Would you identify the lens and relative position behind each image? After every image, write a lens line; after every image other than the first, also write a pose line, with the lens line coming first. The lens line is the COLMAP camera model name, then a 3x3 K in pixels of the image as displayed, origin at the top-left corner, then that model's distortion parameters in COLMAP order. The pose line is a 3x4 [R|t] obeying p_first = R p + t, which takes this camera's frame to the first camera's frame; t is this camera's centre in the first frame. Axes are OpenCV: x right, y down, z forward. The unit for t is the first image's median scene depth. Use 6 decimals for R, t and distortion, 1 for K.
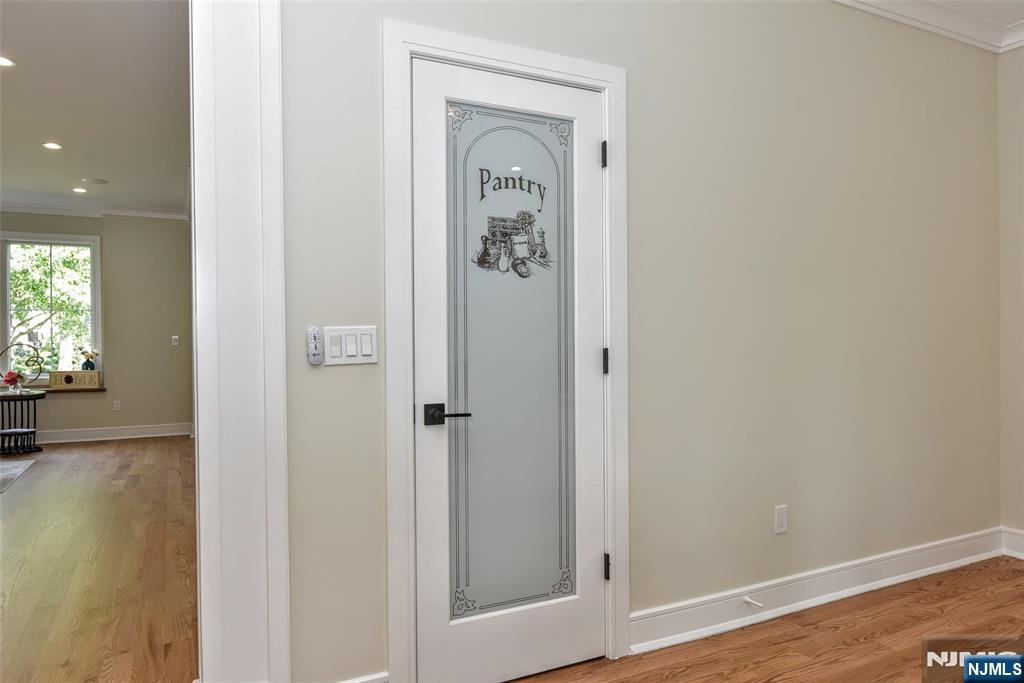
lens RADIAL K [[701.5, 0, 510.4], [0, 701.5, 342.7], [0, 0, 1]] dist [-0.000948, -0.000984]
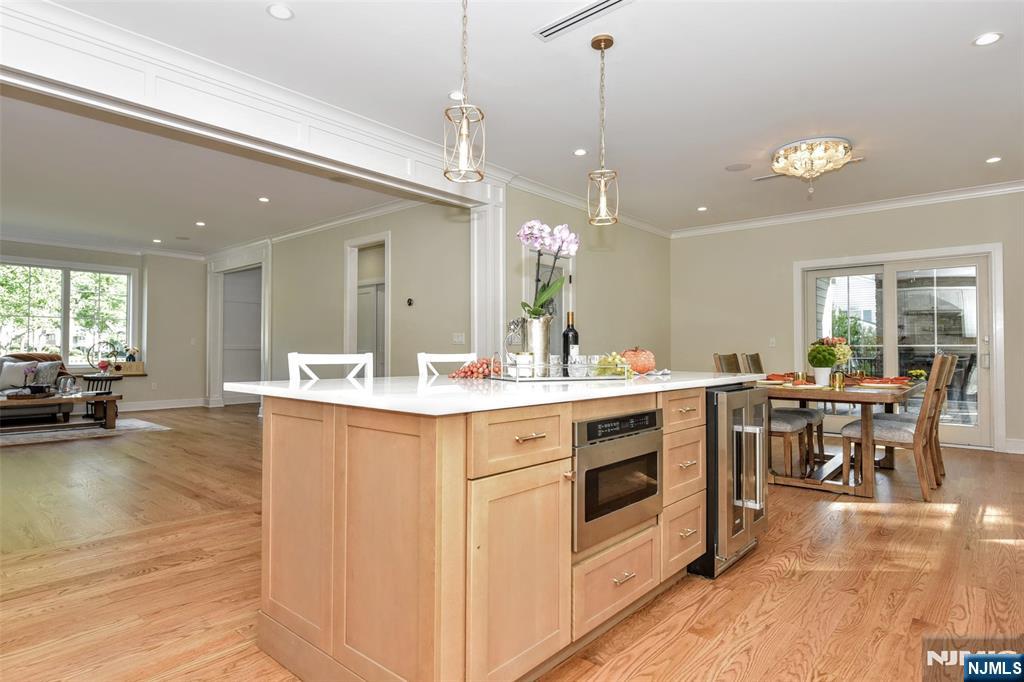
lens RADIAL K [[557.4, 0, 512.4], [0, 557.4, 339.9], [0, 0, 1]] dist [0.000371, -0.000059]
pose [[0.927670, 0.012590, 0.373189, -0.327782], [-0.004434, 0.999732, -0.022703, 0.018103], [-0.373375, 0.019406, 0.927477, -0.379977]]
